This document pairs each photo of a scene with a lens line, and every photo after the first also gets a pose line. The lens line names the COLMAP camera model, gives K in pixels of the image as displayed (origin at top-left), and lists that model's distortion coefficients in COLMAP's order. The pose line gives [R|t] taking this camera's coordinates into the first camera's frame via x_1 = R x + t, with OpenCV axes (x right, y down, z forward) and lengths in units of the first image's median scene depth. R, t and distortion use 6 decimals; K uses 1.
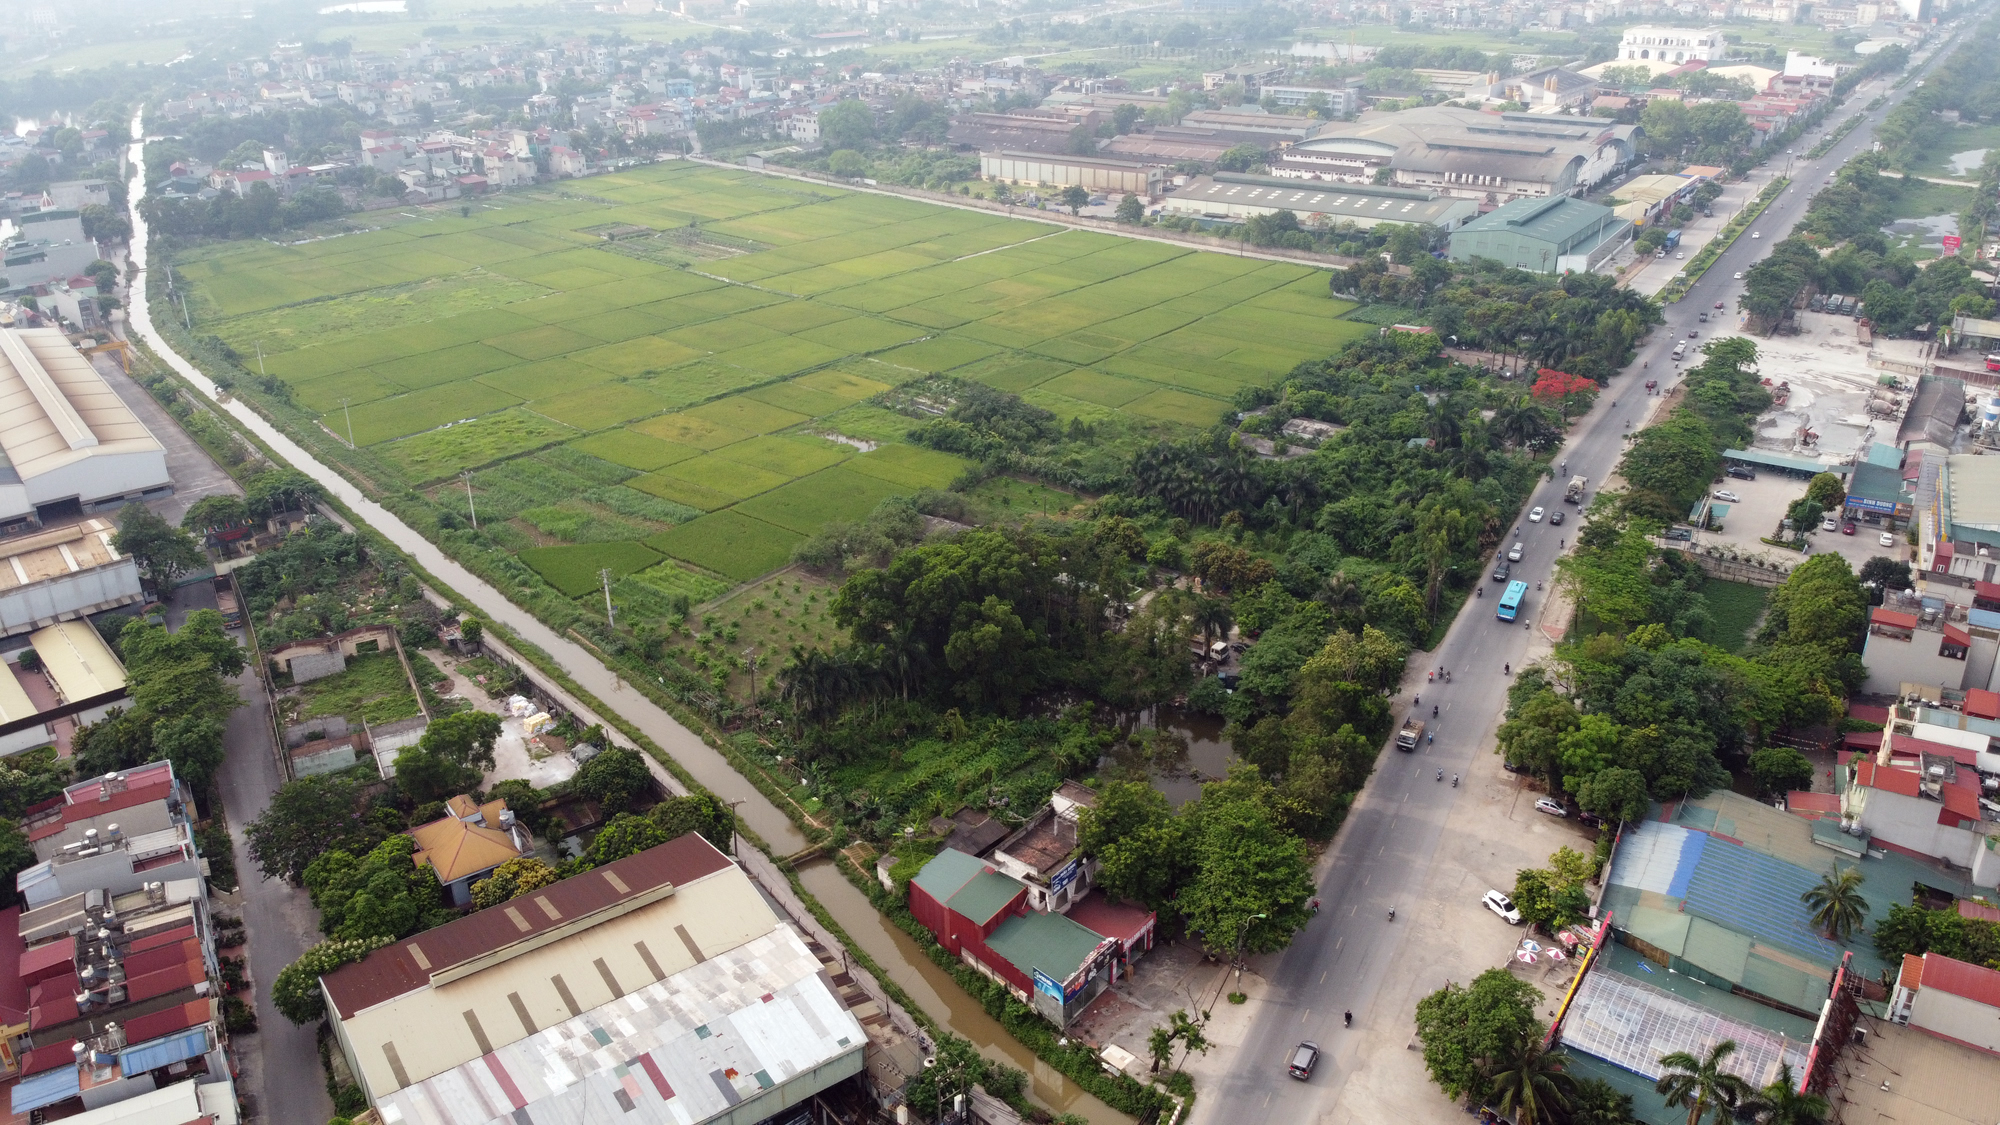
lens RADIAL K [[1471.2, 0, 1009.3], [0, 1471.2, 639.7], [0, 0, 1]] dist [0.079780, -0.186841]
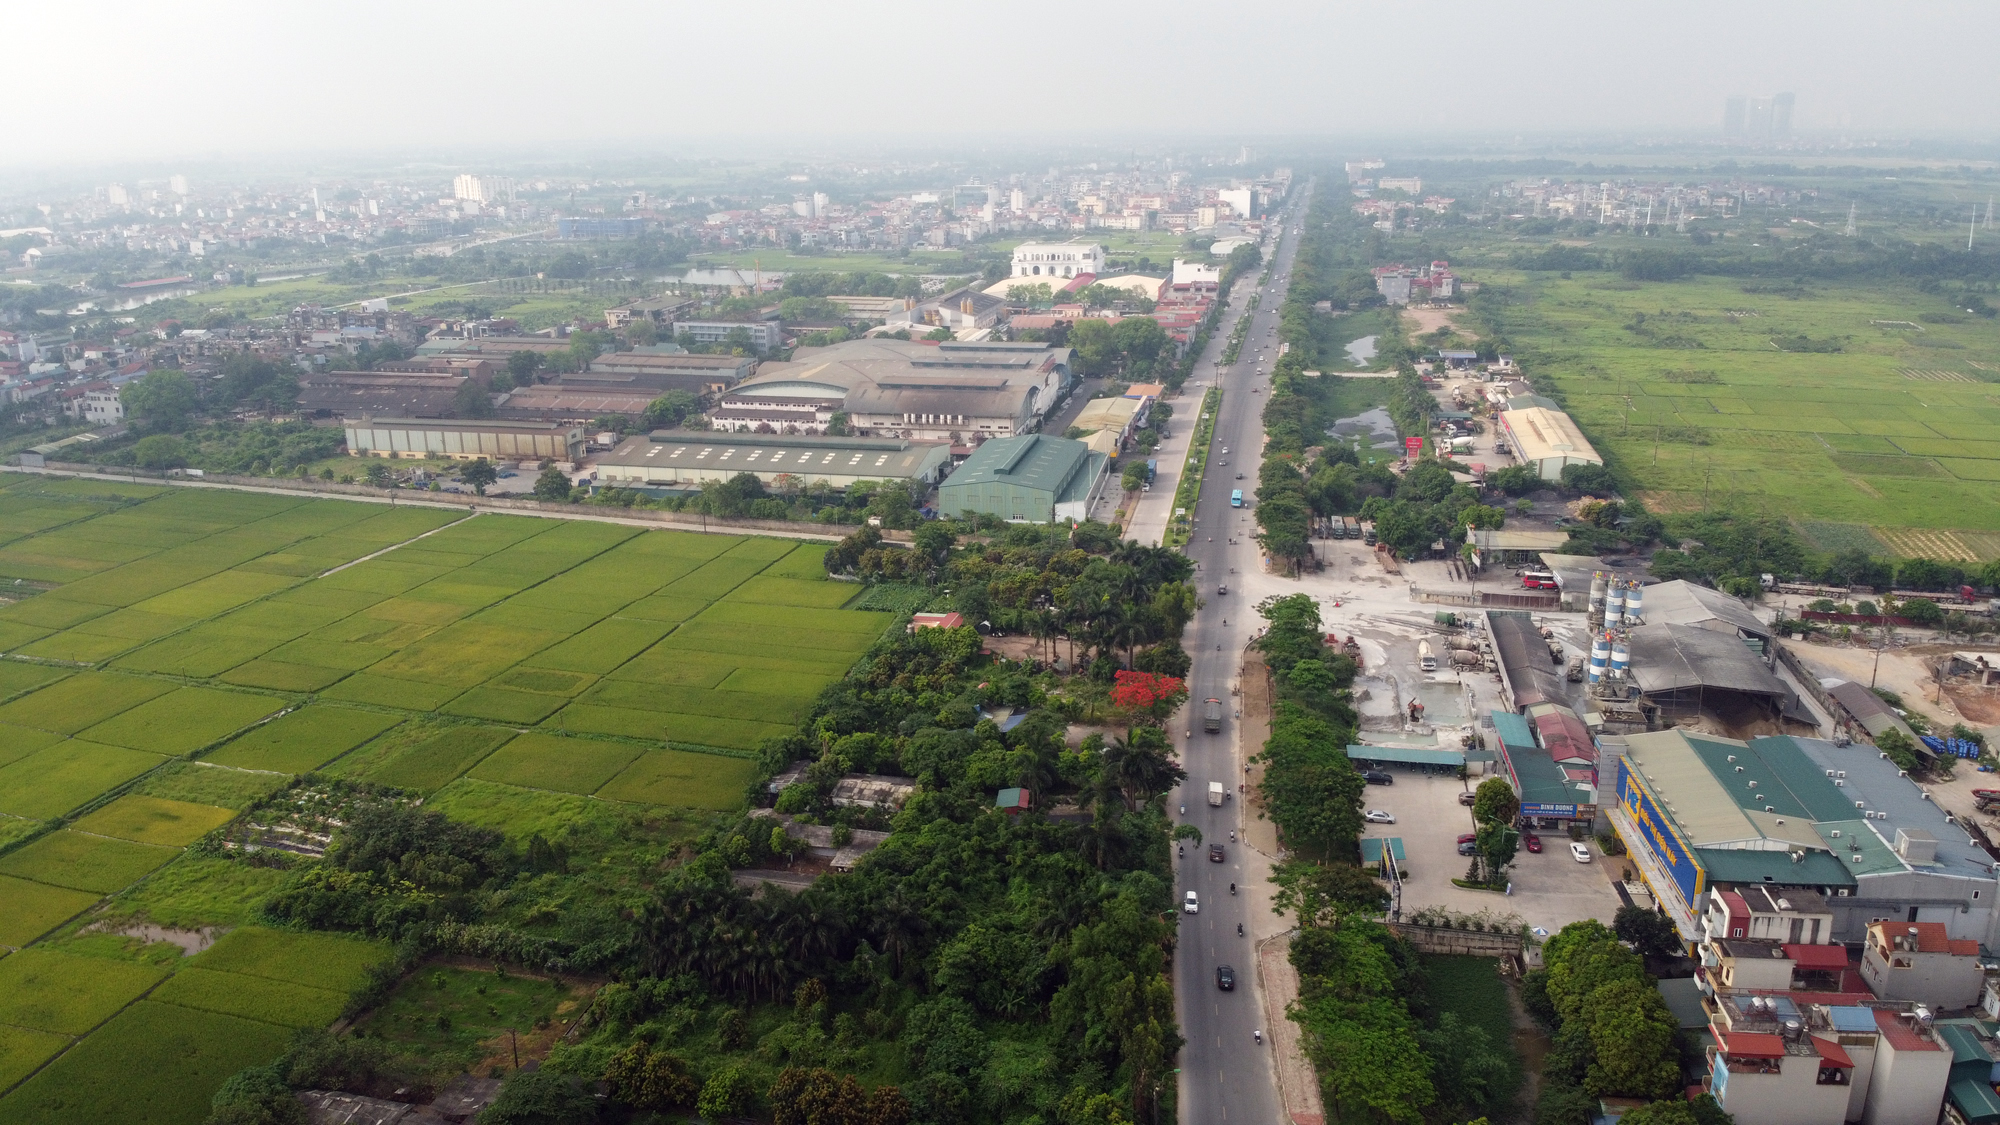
lens RADIAL K [[1471.2, 0, 1036.1], [0, 1471.2, 586.9], [0, 0, 1]] dist [0.079780, -0.186841]
pose [[0.914747, -0.118539, 0.386248, 0.003488], [0.179686, 0.975603, -0.126138, -0.085945], [-0.361872, 0.184787, 0.913730, 0.166955]]
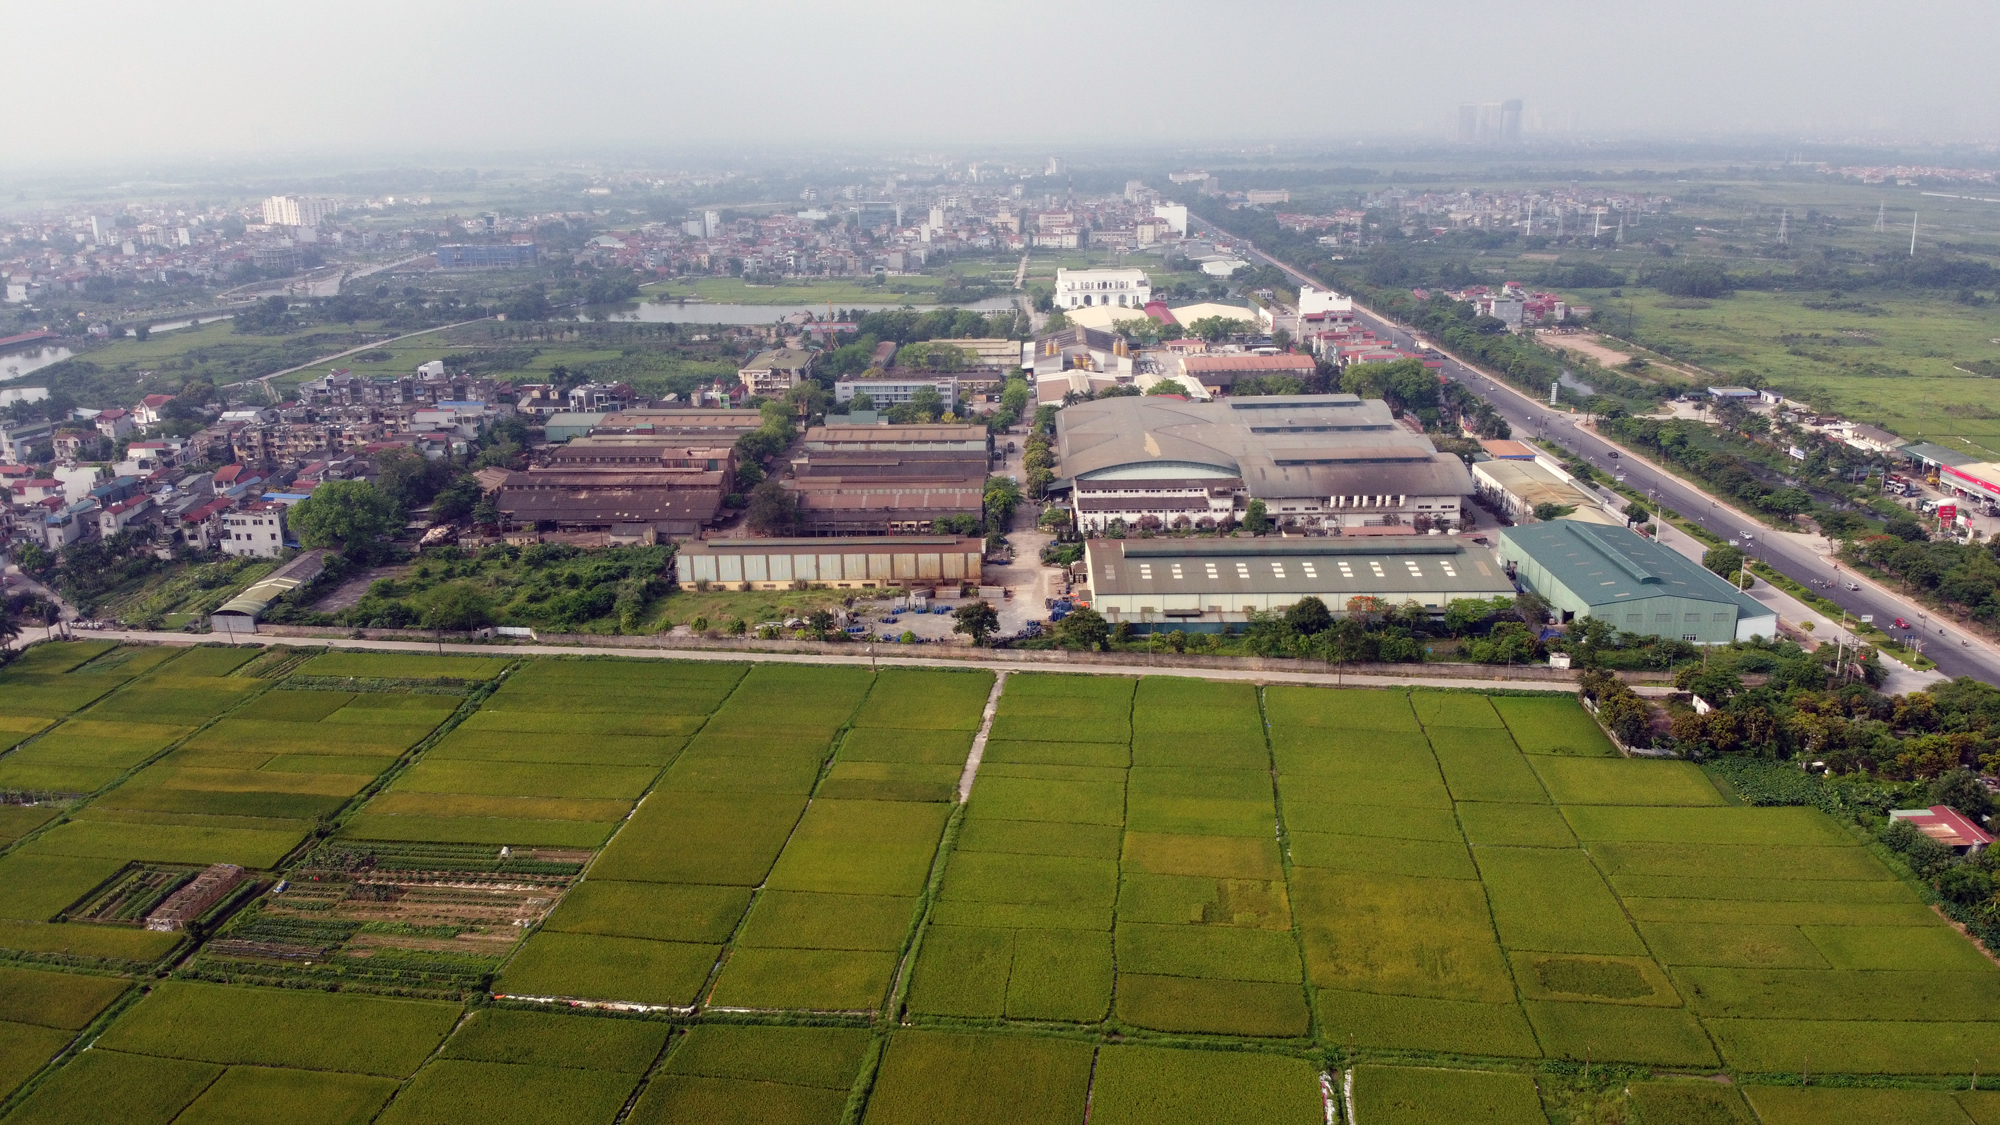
lens RADIAL K [[1471.2, 0, 1014.4], [0, 1471.2, 566.7], [0, 0, 1]] dist [0.079780, -0.186841]
pose [[0.819703, -0.160934, 0.549716, -0.291200], [0.256331, 0.961320, -0.100789, -0.267447], [-0.512233, 0.223526, 0.829249, 0.499815]]
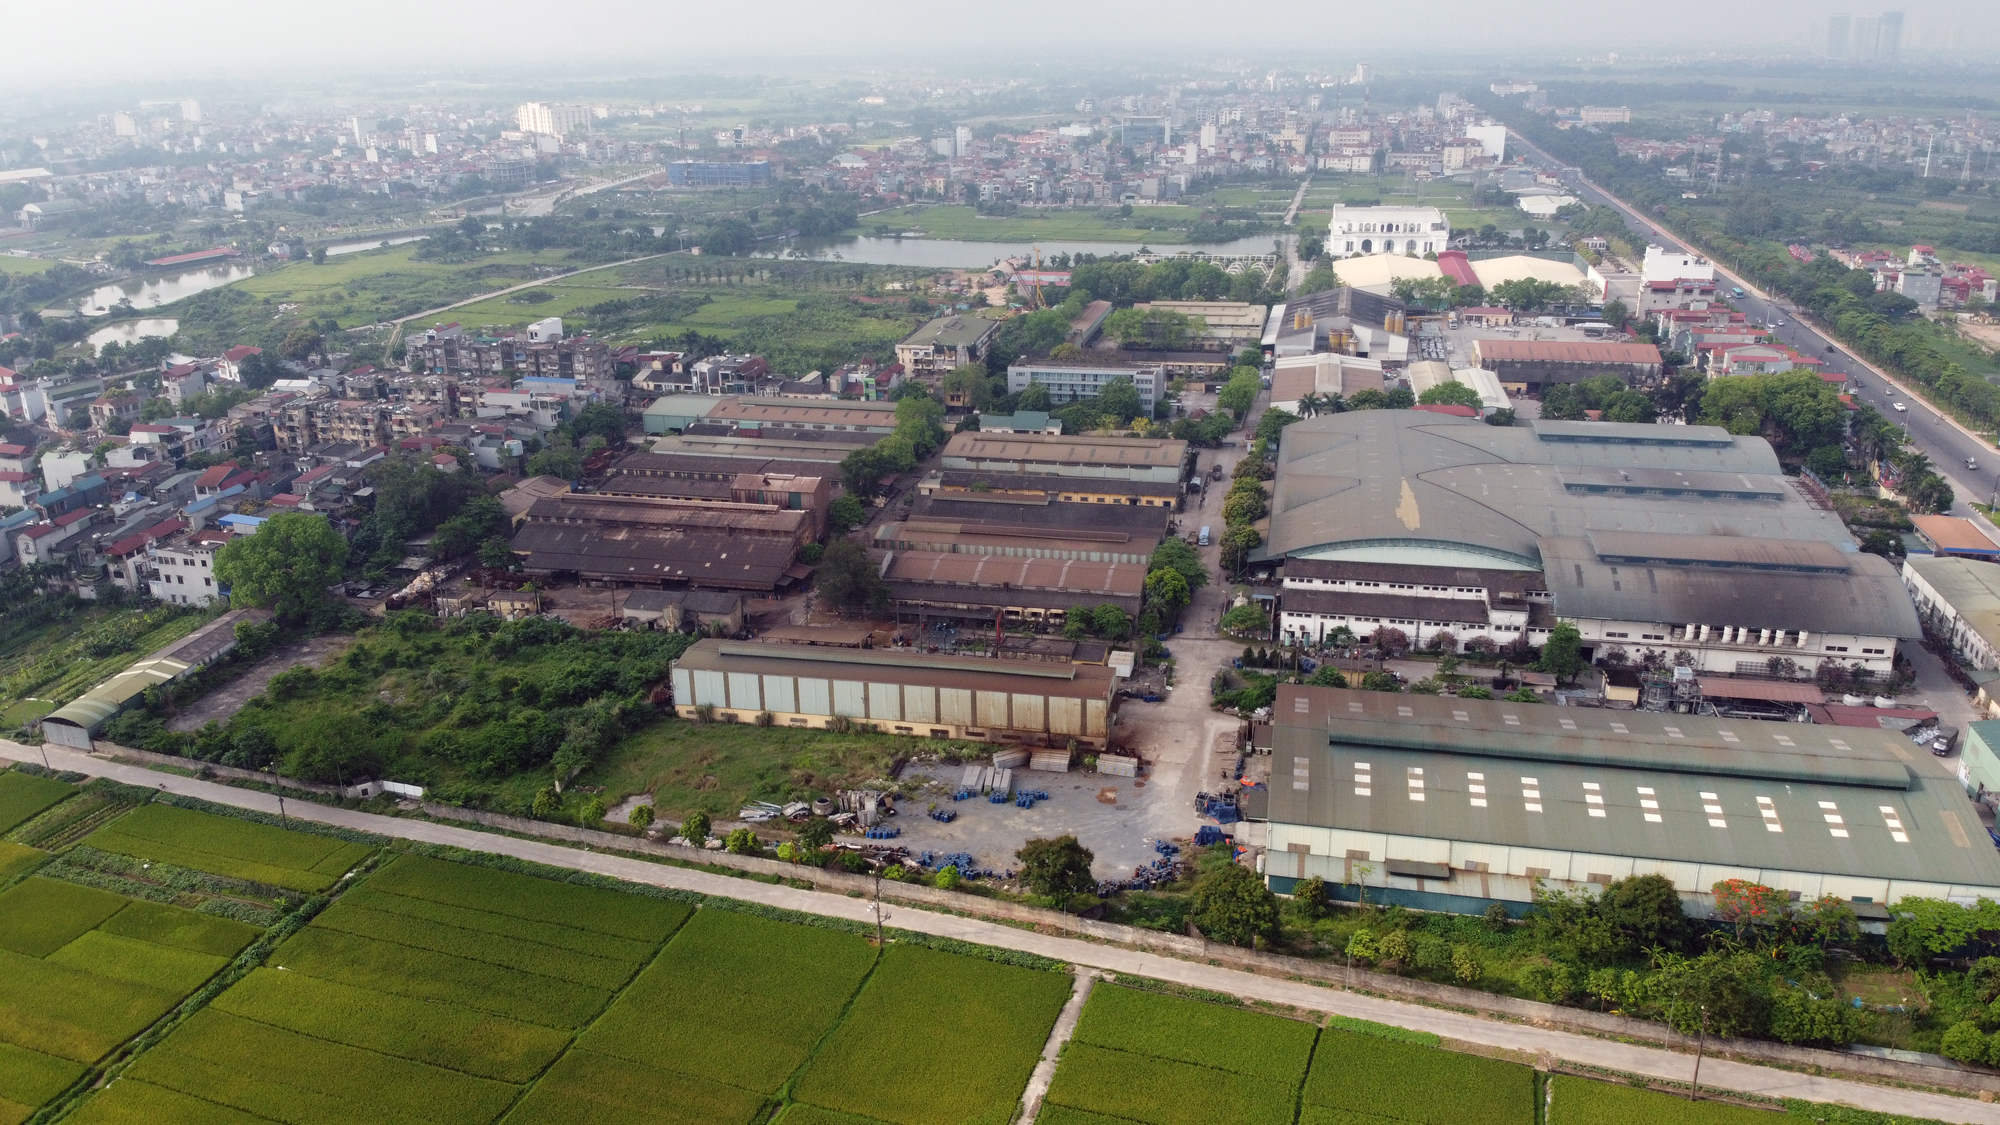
lens RADIAL K [[1471.2, 0, 1007.4], [0, 1471.2, 540.9], [0, 0, 1]] dist [0.079780, -0.186841]
pose [[0.918721, -0.126006, 0.374265, -0.101775], [0.175457, 0.979293, -0.100996, -0.362008], [-0.353789, 0.158454, 0.921806, 0.679049]]
